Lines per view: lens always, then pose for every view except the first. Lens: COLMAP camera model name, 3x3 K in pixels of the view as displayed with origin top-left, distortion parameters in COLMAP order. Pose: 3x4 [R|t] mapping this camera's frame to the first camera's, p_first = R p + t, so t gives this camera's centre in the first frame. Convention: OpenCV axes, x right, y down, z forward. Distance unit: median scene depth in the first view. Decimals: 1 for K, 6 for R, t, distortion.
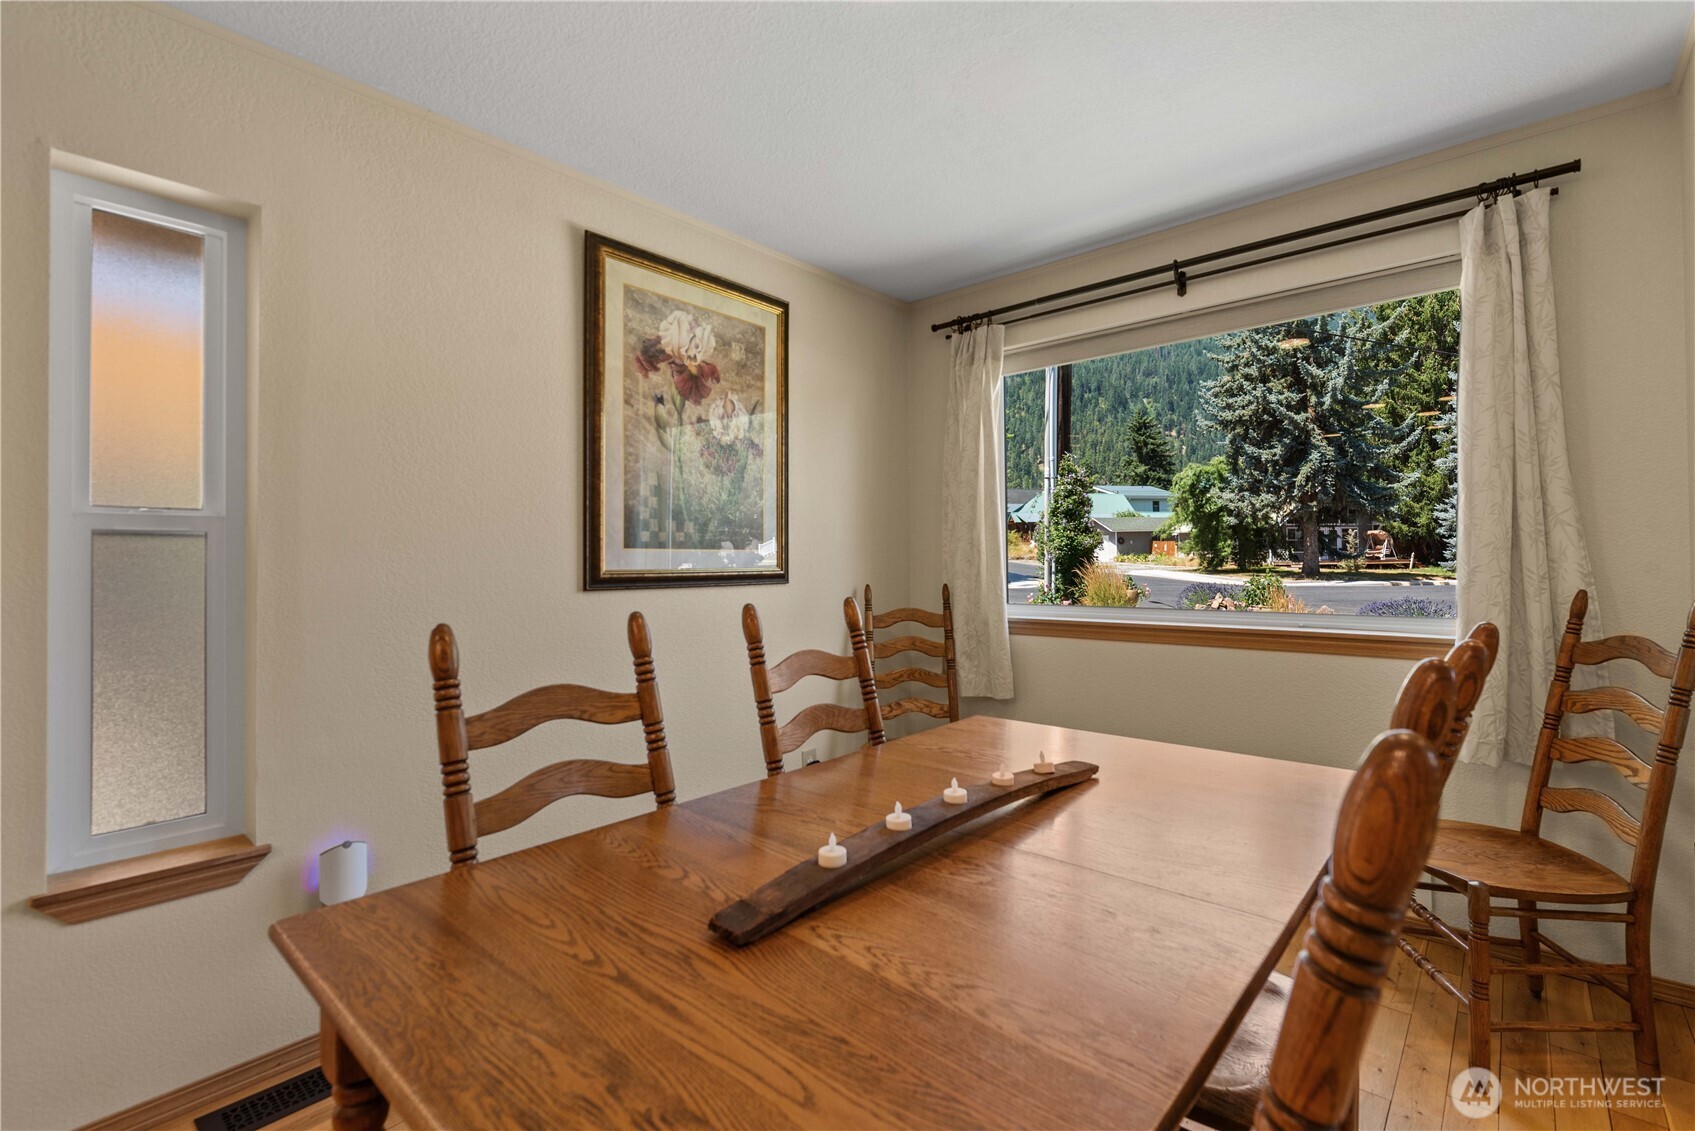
lens RADIAL K [[754.5, 0, 878.7], [0, 754.5, 559.5], [0, 0, 1]] dist [0.004734, 0.000089]
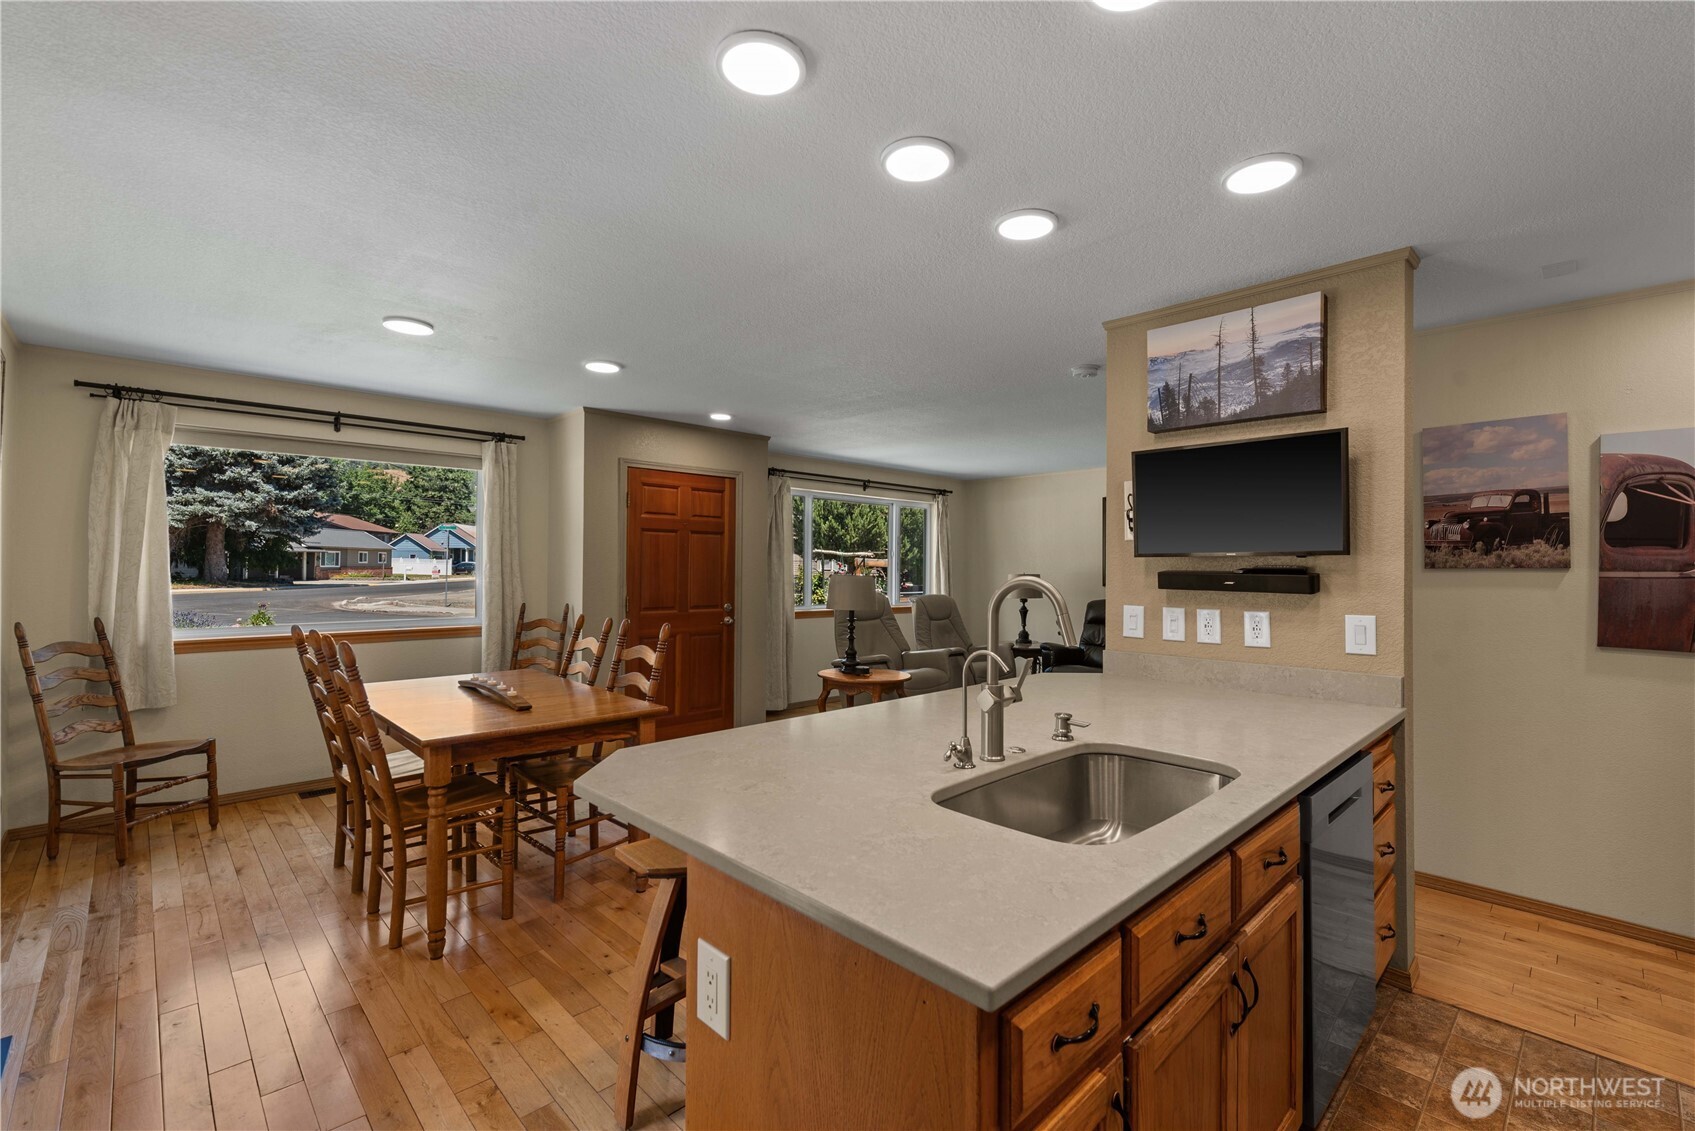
lens RADIAL K [[754.5, 0, 855.7], [0, 754.5, 563.2], [0, 0, 1]] dist [0.004734, 0.000089]
pose [[0.102118, 0.013711, 0.994678, -0.963021], [-0.008079, 0.999883, -0.012953, -0.044503], [-0.994739, -0.006713, 0.102217, -0.253526]]
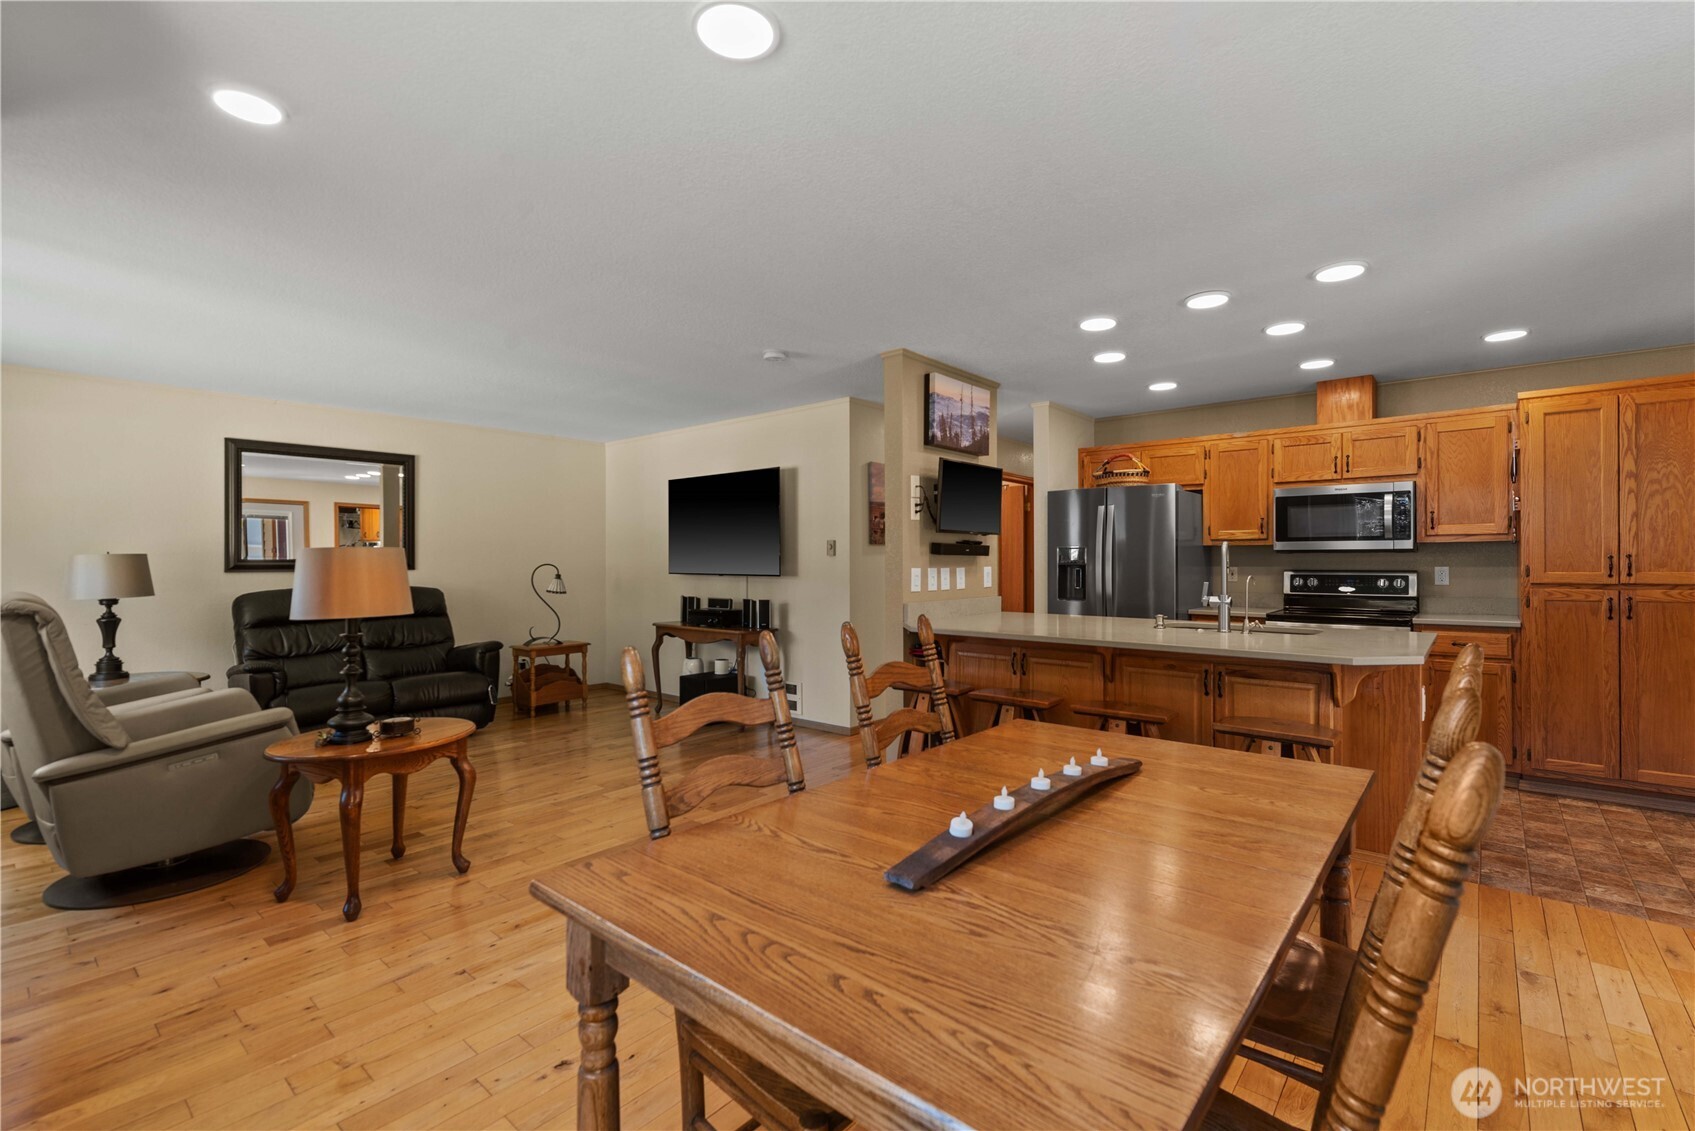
lens RADIAL K [[754.5, 0, 875.6], [0, 754.5, 559.1], [0, 0, 1]] dist [0.004734, 0.000089]
pose [[-0.999587, 0.011645, -0.026275, 0.163285], [0.011620, 0.999932, 0.001106, -0.023329], [0.026286, 0.000801, -0.999654, 0.822929]]
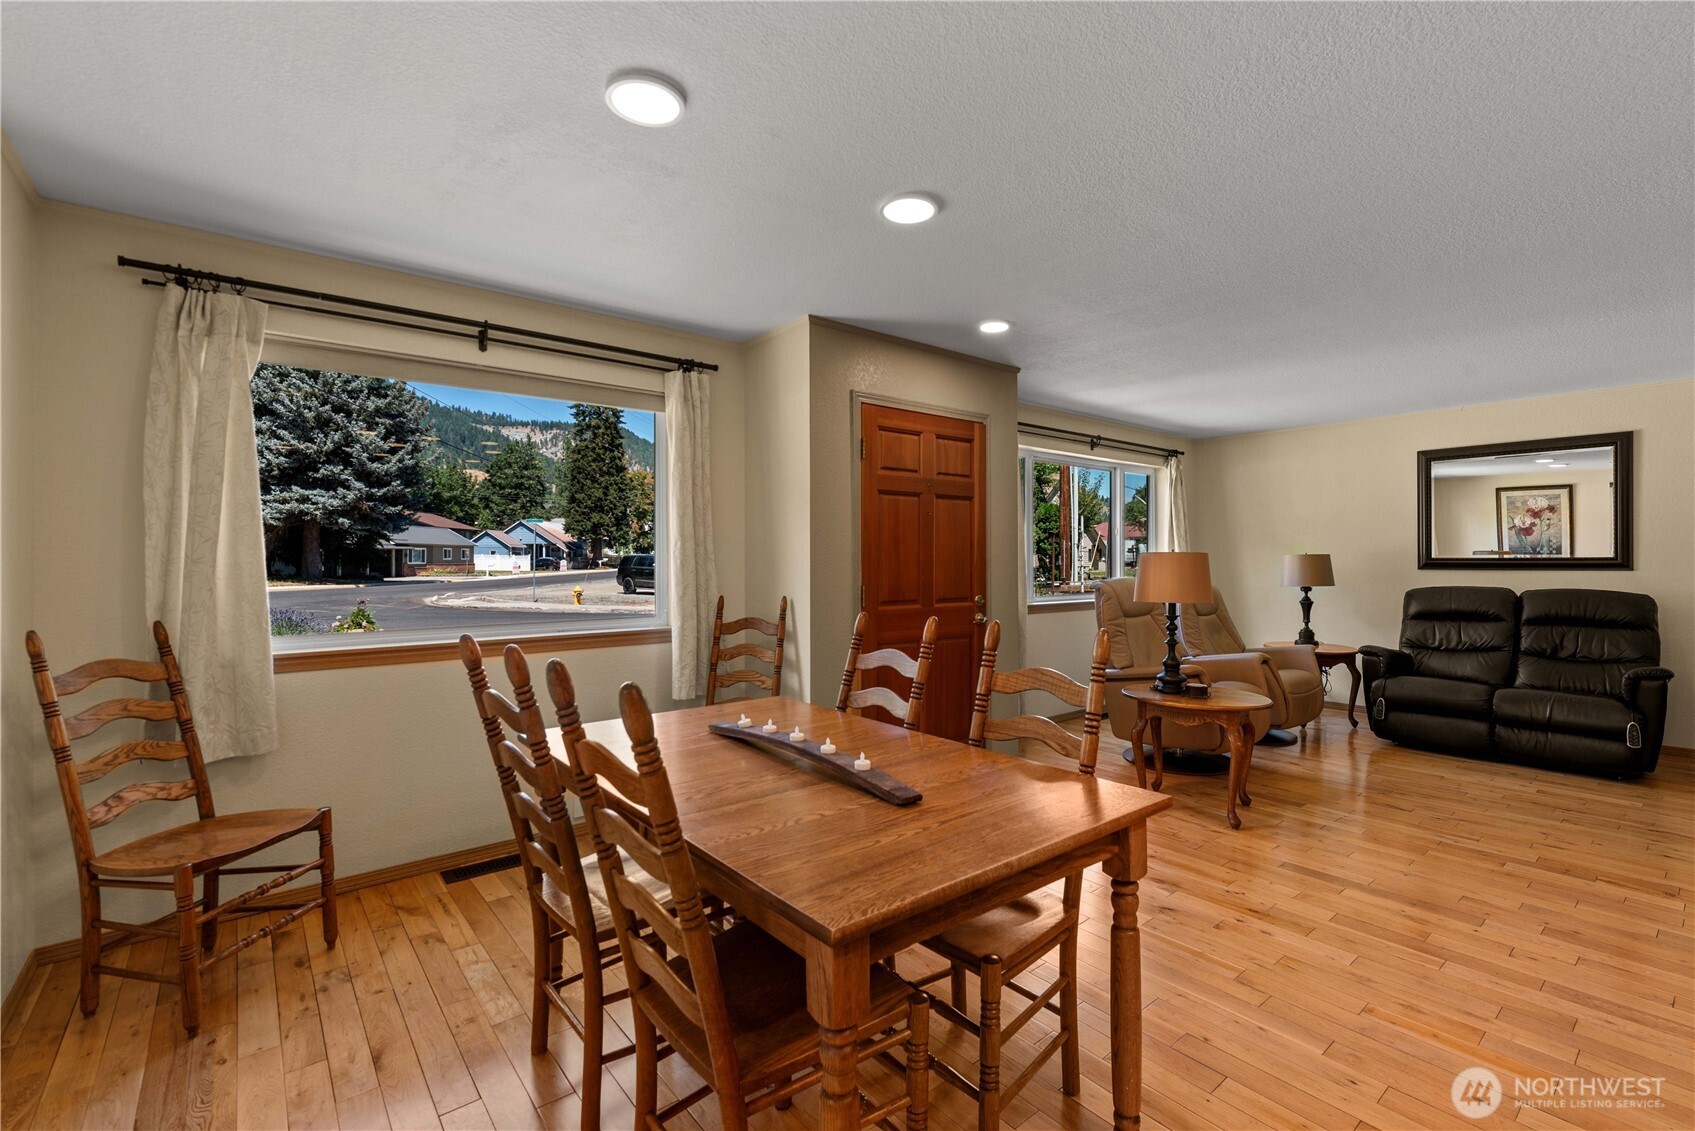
lens RADIAL K [[754.5, 0, 851.9], [0, 754.5, 563.7], [0, 0, 1]] dist [0.004734, 0.000089]
pose [[0.182294, 0.001936, 0.983242, -0.534472], [0.001317, 0.999997, -0.002213, -0.021103], [-0.983243, 0.001698, 0.182291, 0.210123]]
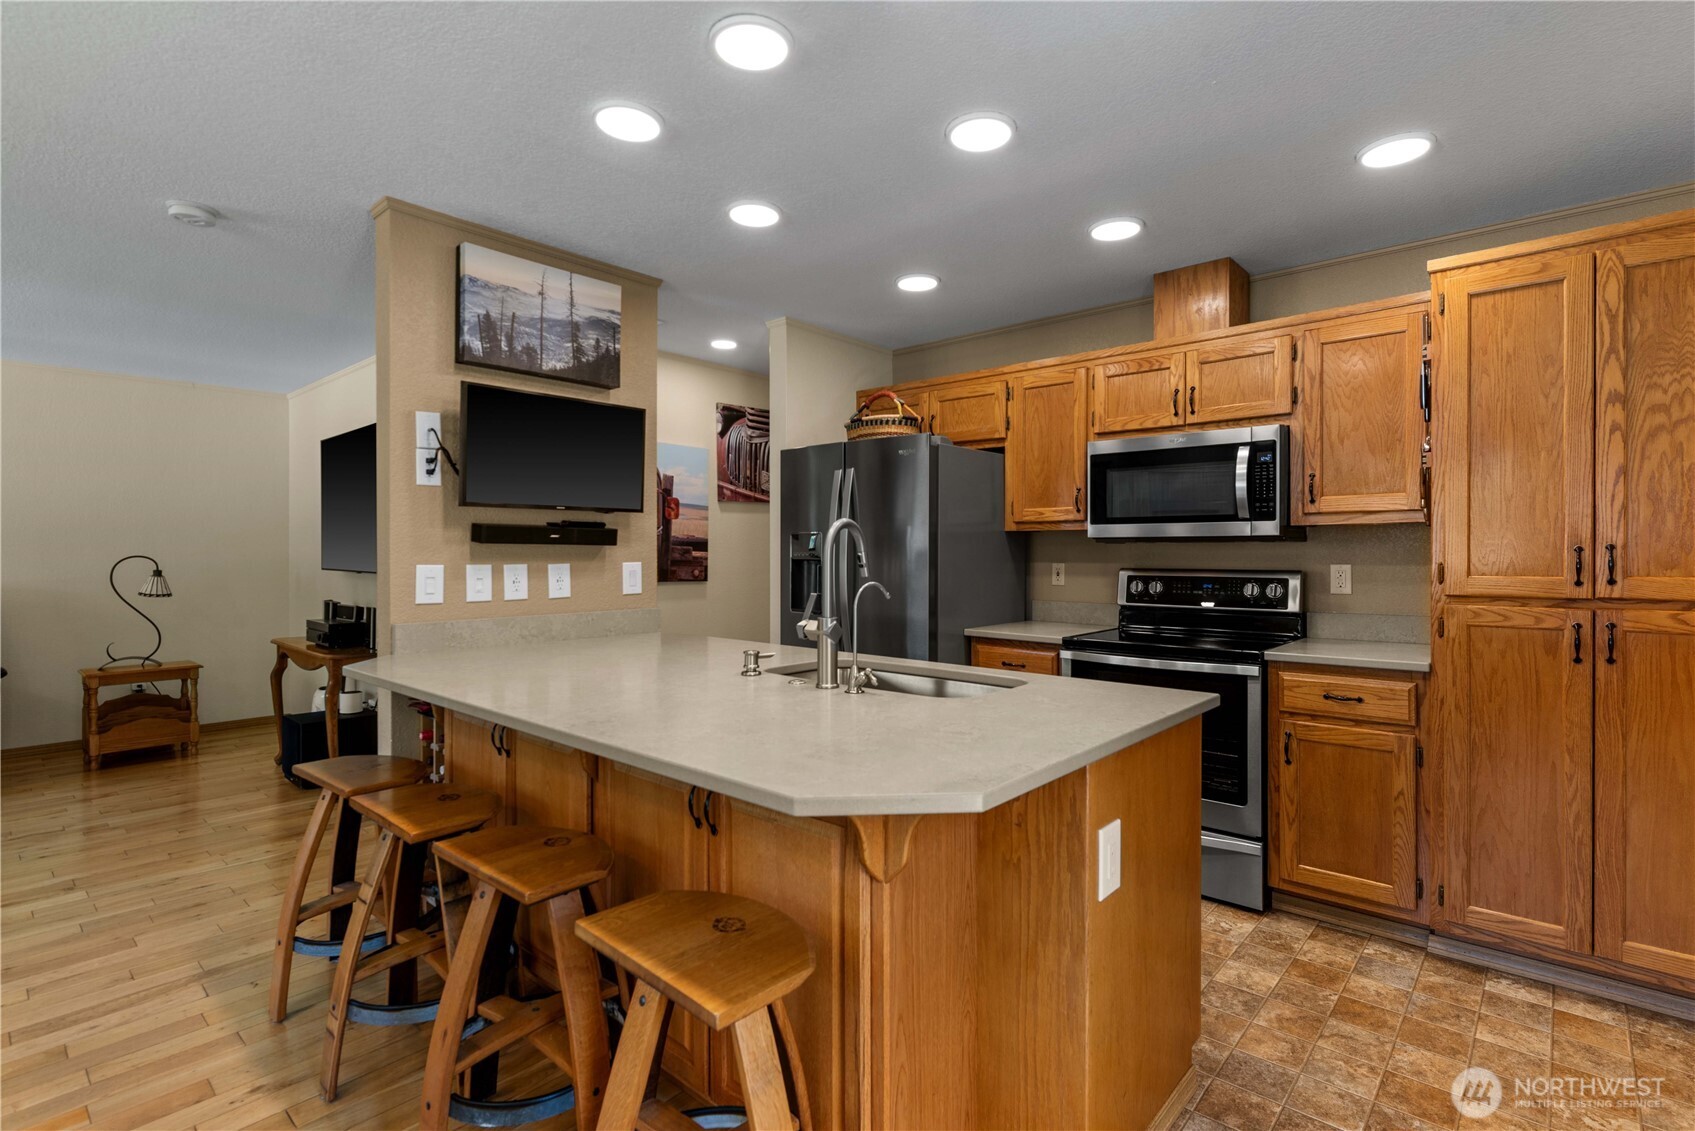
lens RADIAL K [[816.2, 0, 870.6], [0, 816.2, 555.7], [0, 0, 1]] dist [0.001834, 0.000113]
pose [[-0.999960, 0.008911, 0.000738, -0.418005], [0.008916, 0.999940, 0.006297, -0.016175], [-0.000681, 0.006304, -0.999980, 0.363274]]
